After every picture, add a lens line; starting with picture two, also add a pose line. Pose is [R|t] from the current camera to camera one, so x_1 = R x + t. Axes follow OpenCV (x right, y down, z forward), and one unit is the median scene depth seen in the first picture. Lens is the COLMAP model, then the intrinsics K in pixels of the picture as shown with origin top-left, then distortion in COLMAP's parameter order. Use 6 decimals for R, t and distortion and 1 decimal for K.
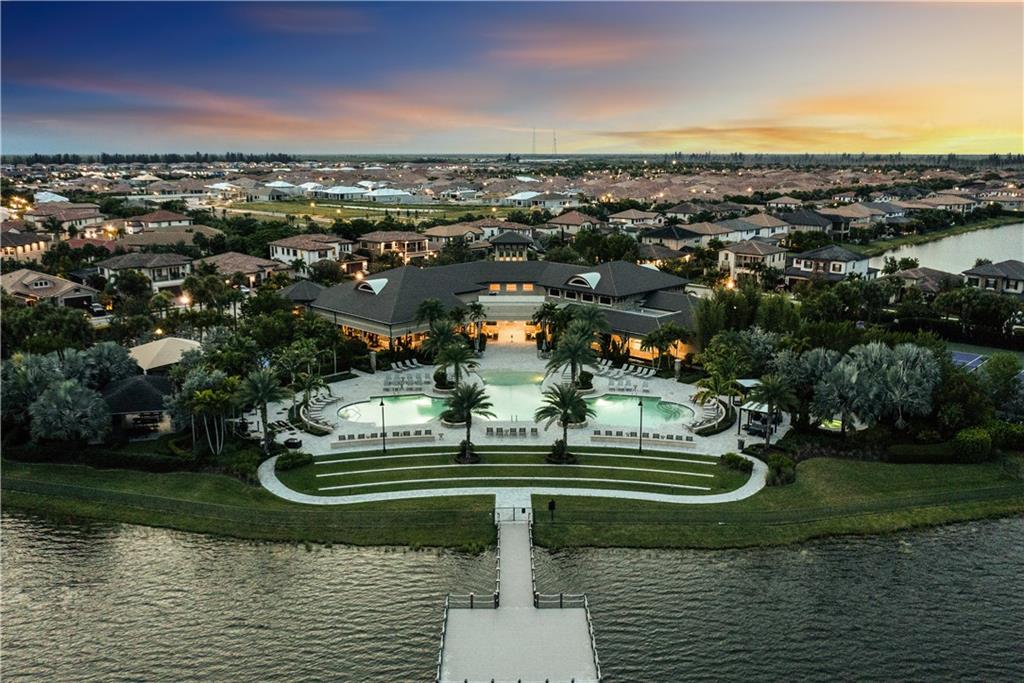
lens RADIAL K [[832.8, 0, 512.0], [0, 832.8, 341.5], [0, 0, 1]] dist [-0.012150, -0.001009]
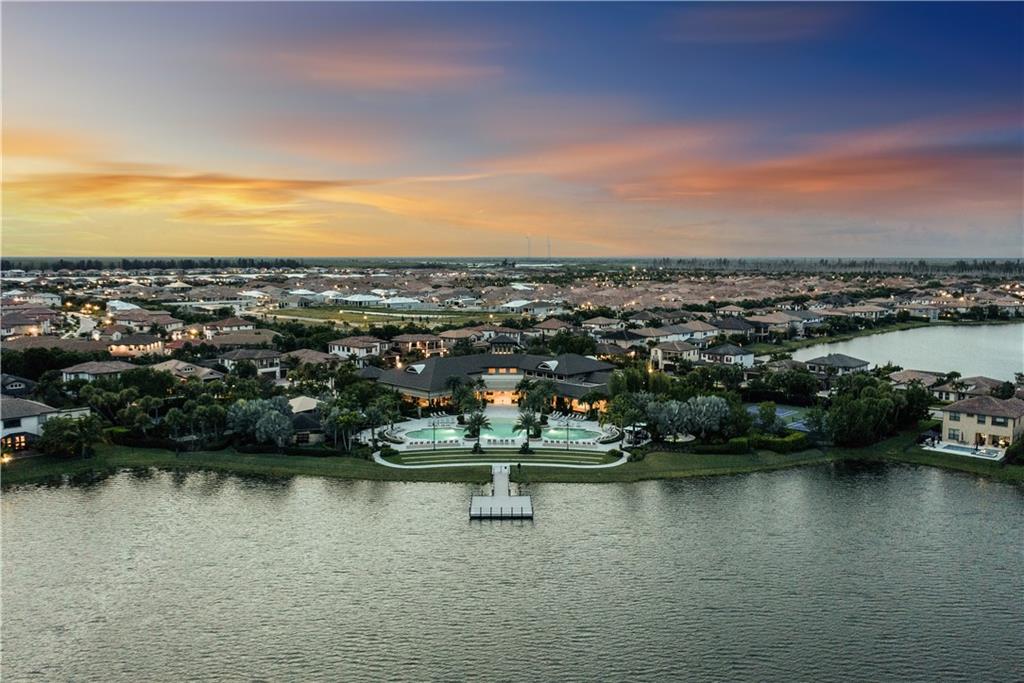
lens RADIAL K [[832.8, 0, 512.0], [0, 832.8, 341.5], [0, 0, 1]] dist [-0.012150, -0.001009]
pose [[0.999992, 0.000486, 0.004069, 0.005759], [0.000007, 0.992721, -0.120435, 0.037952], [-0.004098, 0.120434, 0.992713, -0.307183]]
